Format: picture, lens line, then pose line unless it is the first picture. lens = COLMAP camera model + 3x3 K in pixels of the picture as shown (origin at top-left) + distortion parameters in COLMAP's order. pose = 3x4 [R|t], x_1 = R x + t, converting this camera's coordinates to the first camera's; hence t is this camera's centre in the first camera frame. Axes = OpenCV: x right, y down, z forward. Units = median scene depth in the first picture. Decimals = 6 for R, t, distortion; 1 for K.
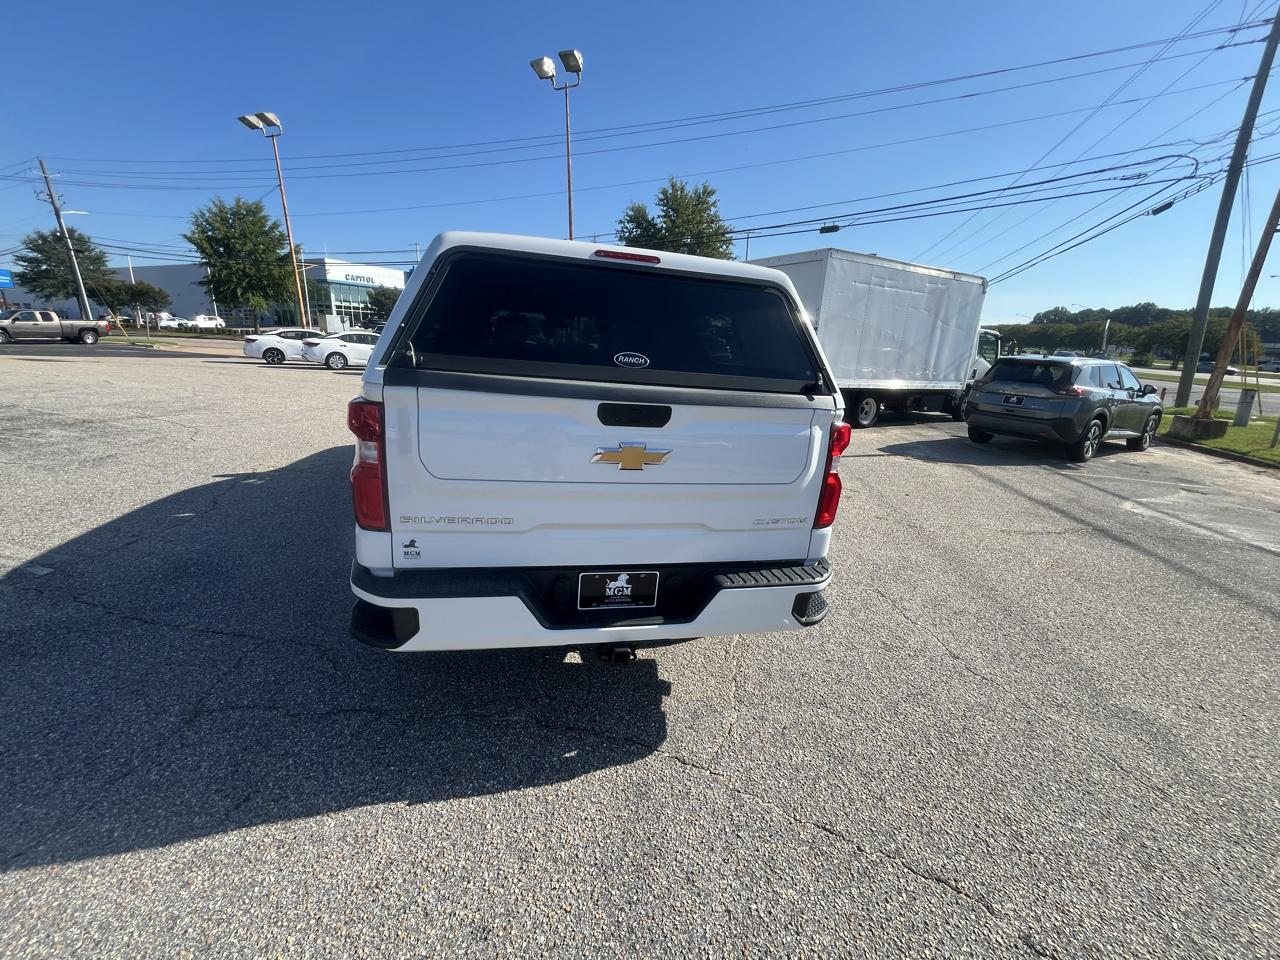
lens RADIAL K [[519.0, 0, 638.2], [0, 519.0, 476.7], [0, 0, 1]] dist [-0.003960, 0.000635]
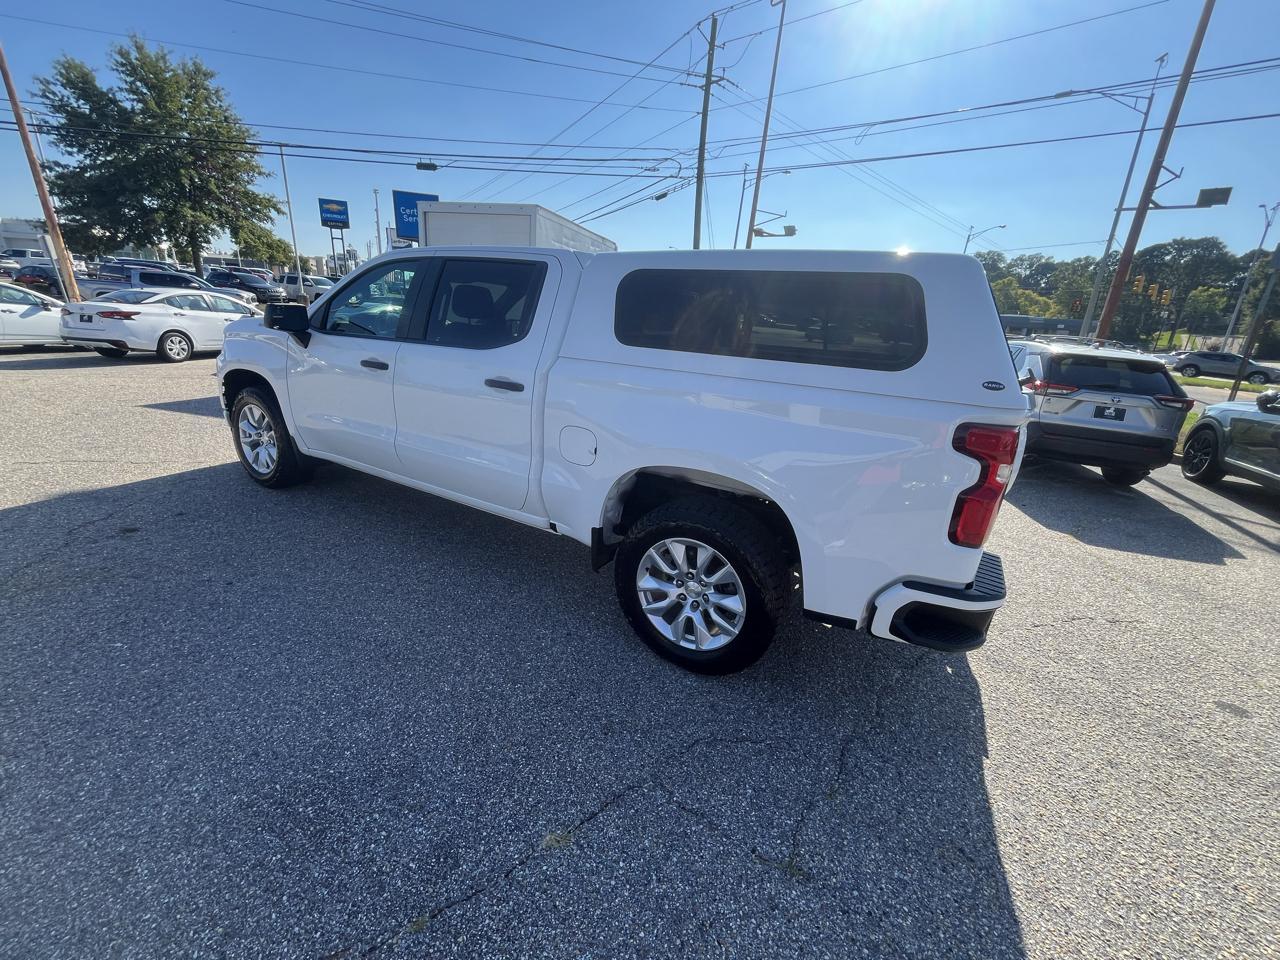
lens RADIAL K [[519.0, 0, 637.9], [0, 519.0, 477.2], [0, 0, 1]] dist [-0.003960, 0.000635]
pose [[0.678988, -0.228347, 0.697734, -0.191996], [0.154511, 0.973559, 0.168256, -0.036323], [-0.717706, -0.006436, 0.696316, 0.086729]]
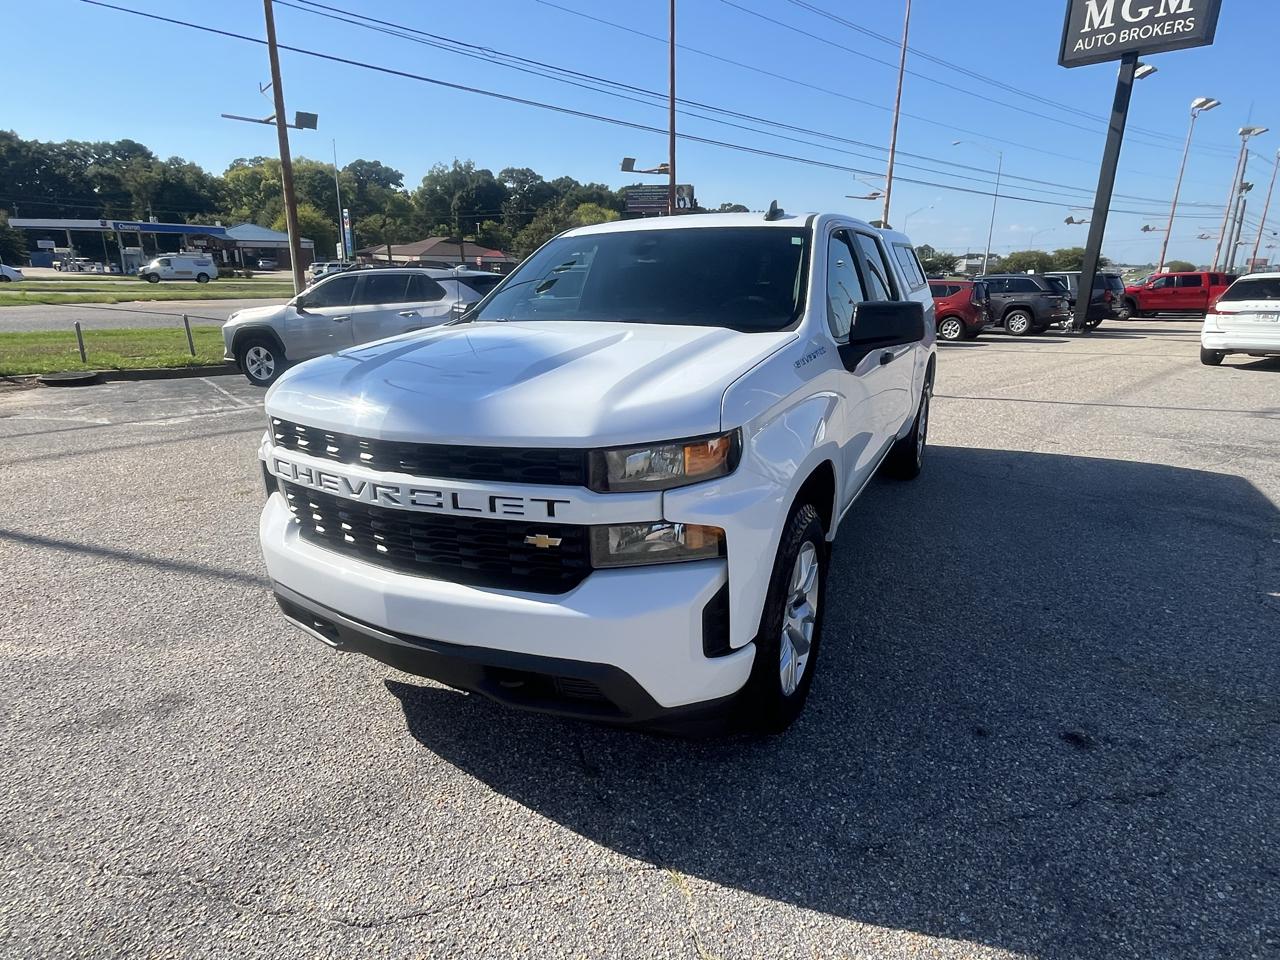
lens RADIAL K [[725.3, 0, 632.6], [0, 725.3, 475.8], [0, 0, 1]] dist [-0.002779, -0.000669]
pose [[-0.769065, -0.230034, 0.596342, -0.197085], [0.121663, 0.863251, 0.489893, -0.154480], [-0.627485, 0.449312, -0.635910, 0.524144]]
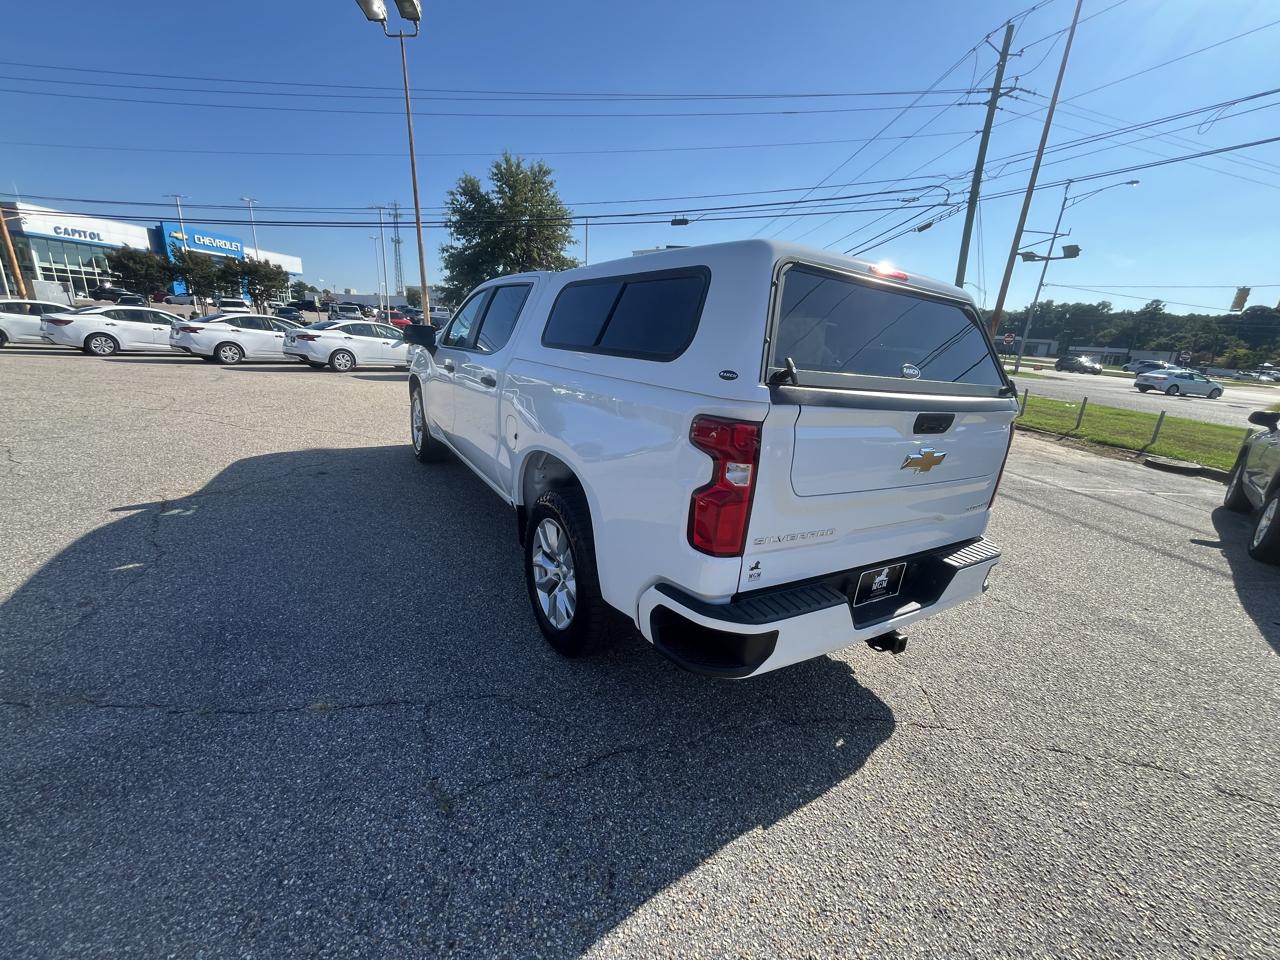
lens RADIAL K [[519.0, 0, 637.3], [0, 519.0, 476.7], [0, 0, 1]] dist [-0.003960, 0.000635]
pose [[0.945560, -0.073067, 0.317139, -0.107647], [0.063273, 0.997150, 0.041089, -0.010176], [-0.319238, -0.018786, 0.947488, 0.018238]]
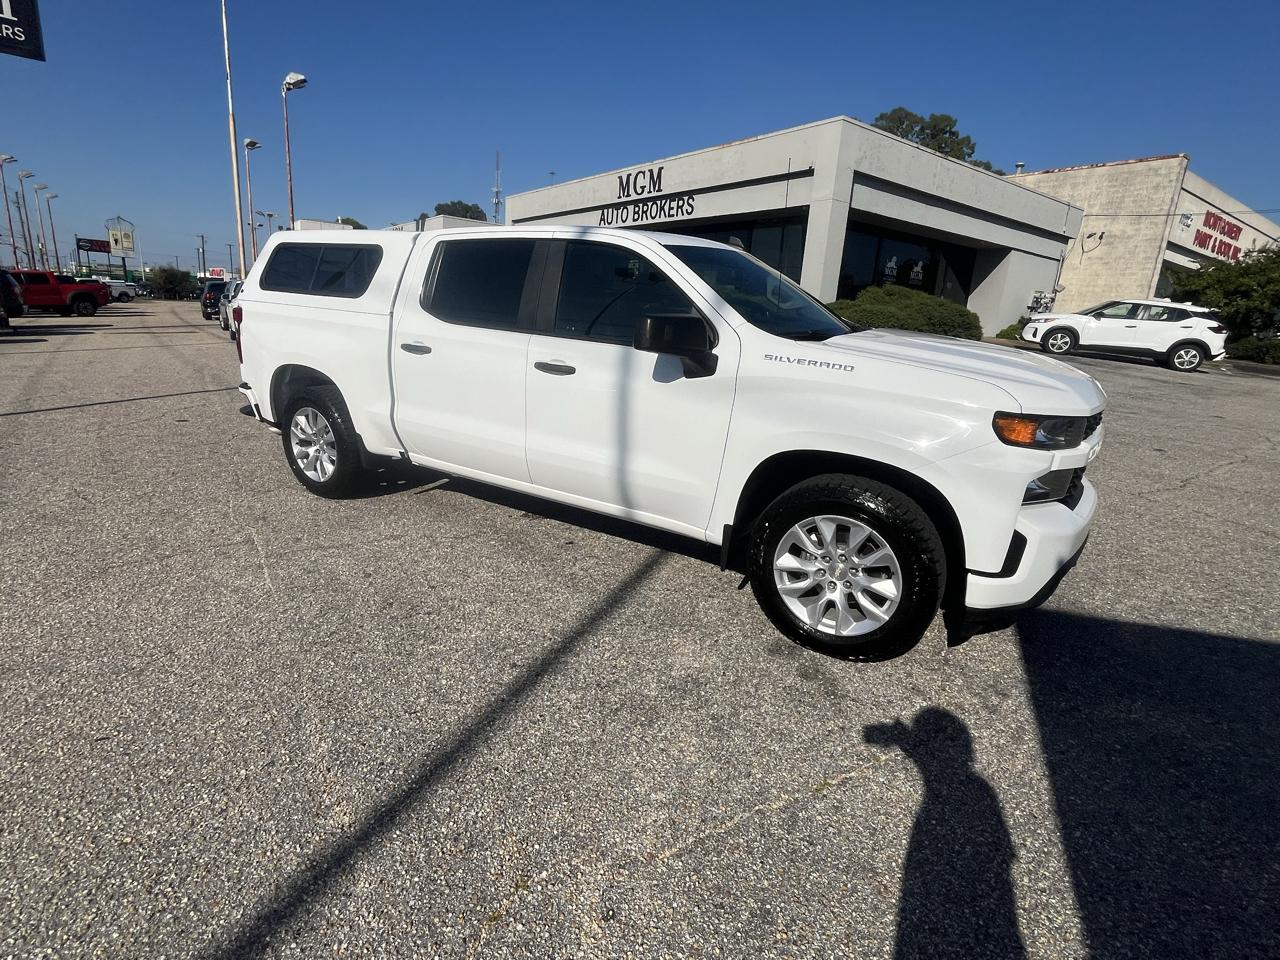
lens RADIAL K [[631.7, 0, 636.8], [0, 631.7, 472.7], [0, 0, 1]] dist [-0.002512, -0.000230]
pose [[-0.672771, 0.109206, -0.731747, 0.147878], [-0.271751, 0.883437, 0.381693, -0.136067], [0.688136, 0.455645, -0.564674, 0.559341]]
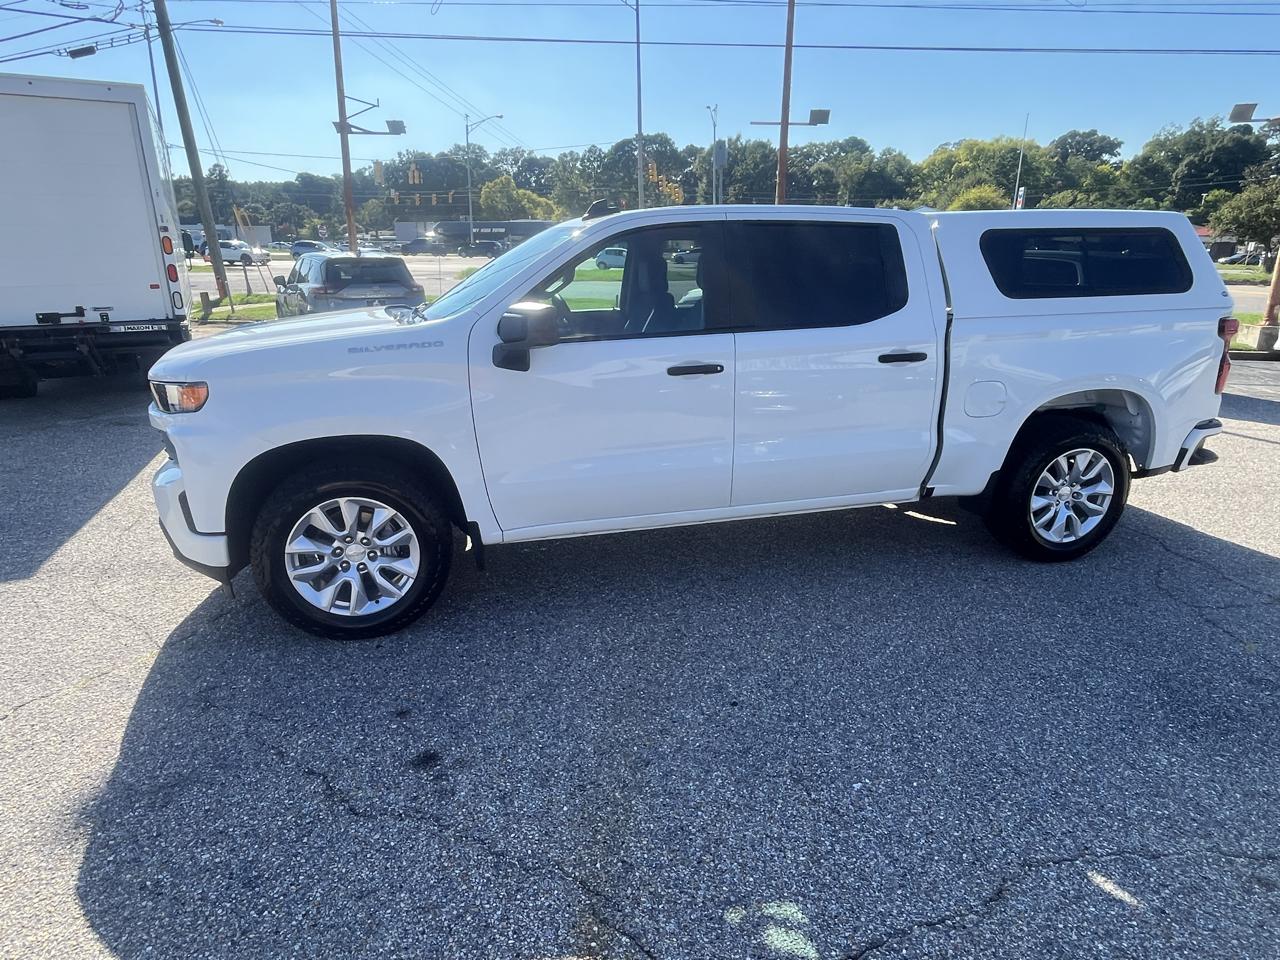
lens RADIAL K [[725.3, 0, 633.5], [0, 725.3, 476.9], [0, 0, 1]] dist [-0.002779, -0.000669]
pose [[-0.026196, -0.351338, 0.935882, -0.318725], [0.258590, 0.901957, 0.345840, -0.110810], [-0.965632, 0.251069, 0.067225, 0.314721]]
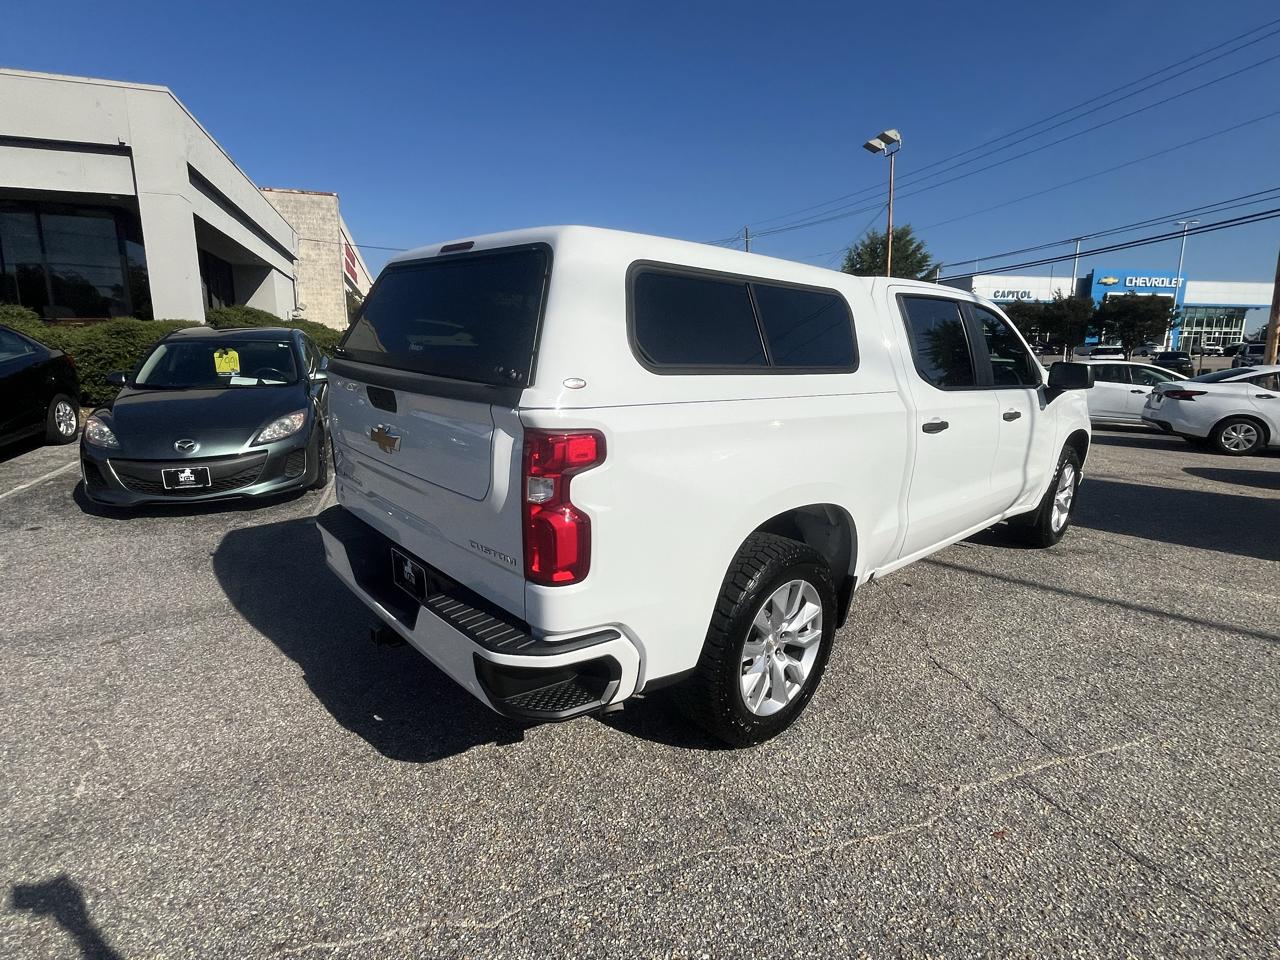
lens RADIAL K [[631.7, 0, 636.3], [0, 631.7, 474.7], [0, 0, 1]] dist [-0.002512, -0.000230]
pose [[0.516030, 0.129745, -0.846687, 0.142263], [-0.208410, 0.977776, 0.022814, -0.032130], [0.830830, 0.164685, 0.531602, 0.159684]]
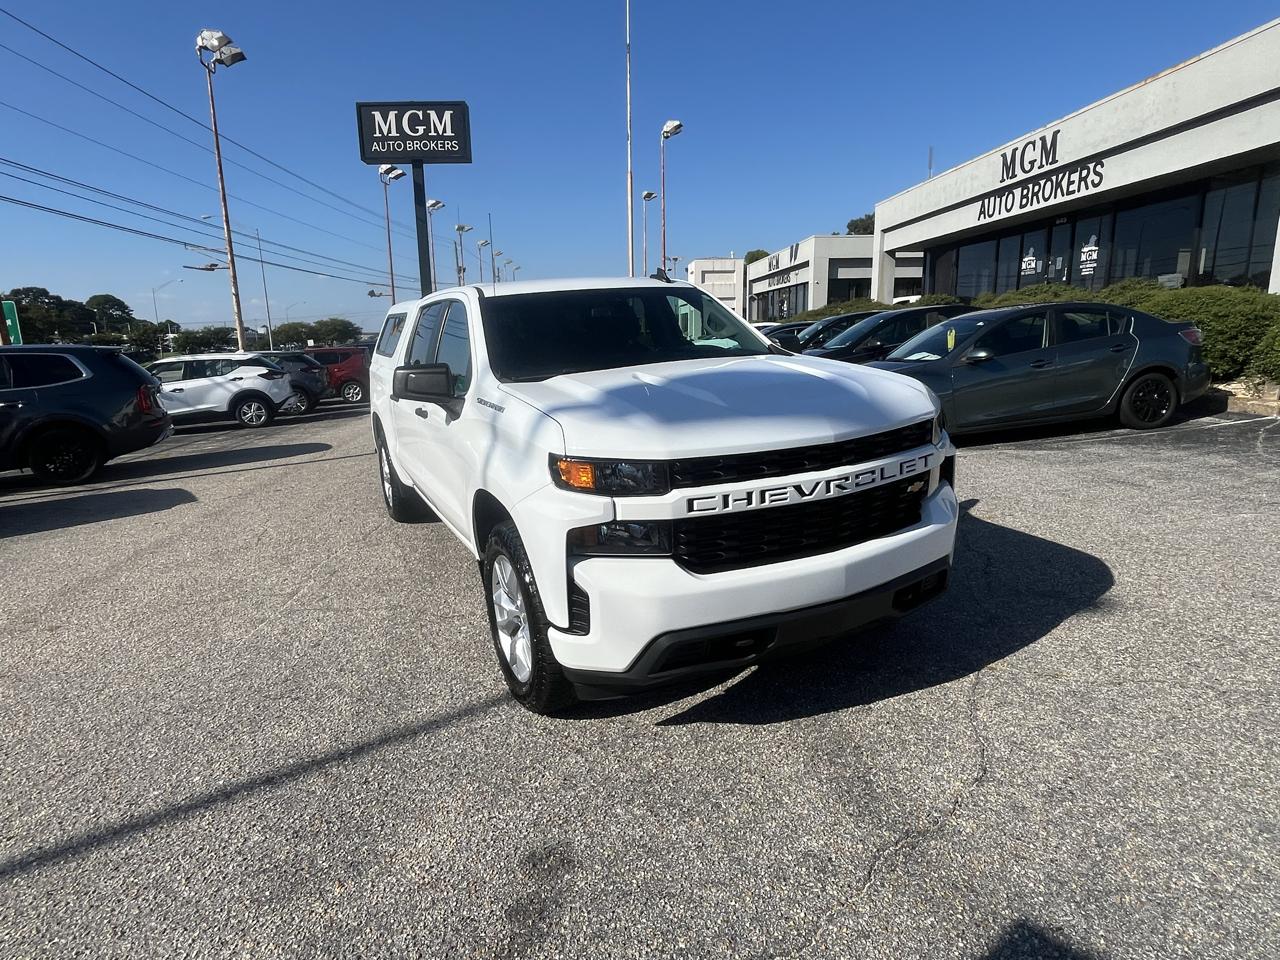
lens RADIAL K [[725.3, 0, 638.8], [0, 725.3, 477.4], [0, 0, 1]] dist [-0.002779, -0.000669]
pose [[-0.969797, 0.036679, -0.241138, 0.002384], [-0.073460, 0.898804, 0.432152, -0.162448], [0.232587, 0.436814, -0.868963, 0.603696]]
